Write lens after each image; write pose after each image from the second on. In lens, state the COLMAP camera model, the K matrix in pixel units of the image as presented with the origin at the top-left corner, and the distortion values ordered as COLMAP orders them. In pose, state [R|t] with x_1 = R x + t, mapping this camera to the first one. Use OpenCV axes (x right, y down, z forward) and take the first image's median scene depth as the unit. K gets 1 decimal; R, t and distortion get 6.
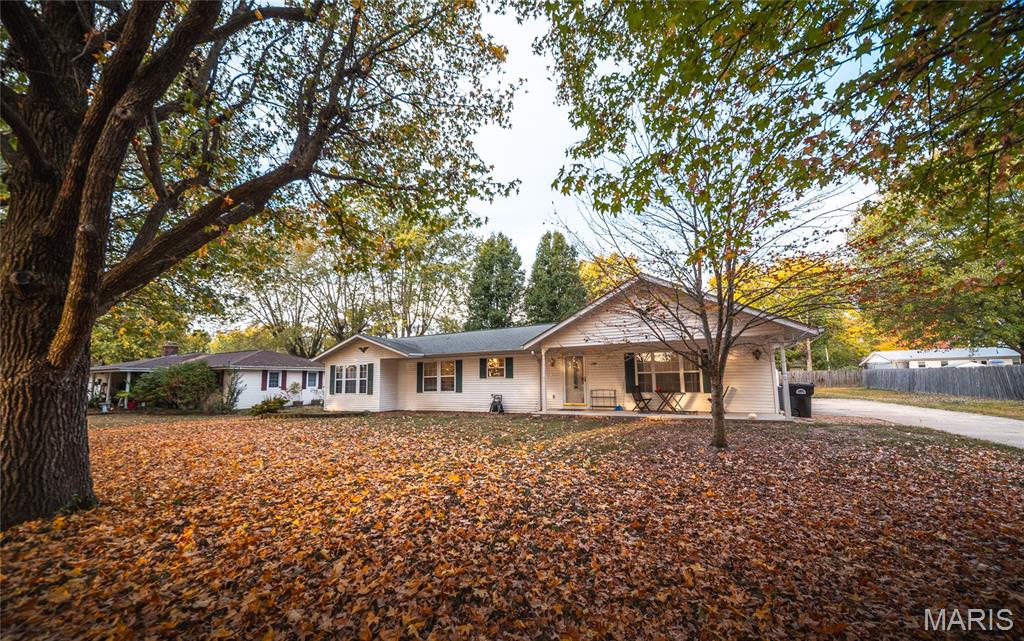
lens RADIAL K [[357.8, 0, 512.5], [0, 357.8, 343.2], [0, 0, 1]] dist [0.000636, -0.002325]
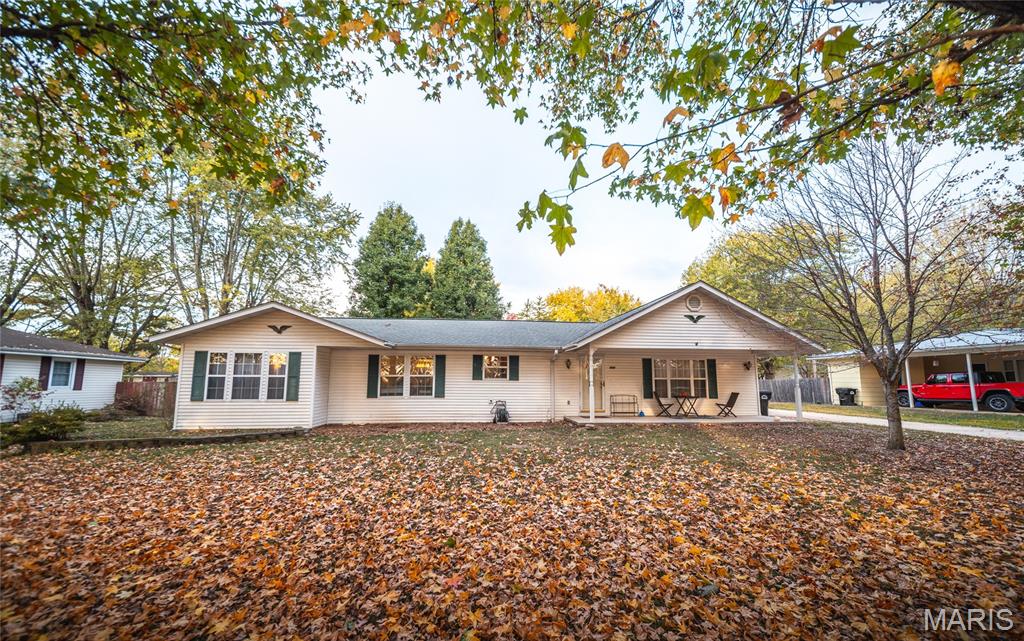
lens RADIAL K [[357.8, 0, 512.5], [0, 357.8, 343.2], [0, 0, 1]] dist [0.000636, -0.002325]
pose [[0.851651, 0.077446, 0.518355, -0.407682], [-0.072967, 0.996911, -0.029063, 0.032713], [-0.519005, -0.013071, 0.854671, 0.269102]]
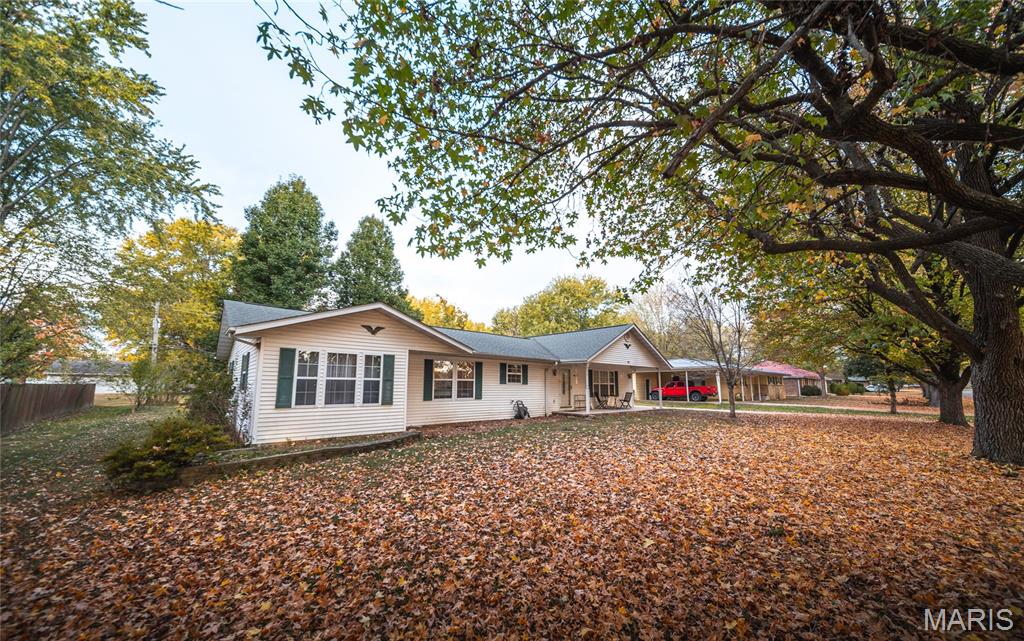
lens RADIAL K [[357.8, 0, 512.5], [0, 357.8, 343.2], [0, 0, 1]] dist [0.000636, -0.002325]
pose [[0.378570, 0.130971, 0.916260, -0.905072], [-0.106156, 0.989549, -0.097587, 0.076778], [-0.919465, -0.060323, 0.388517, 0.579064]]
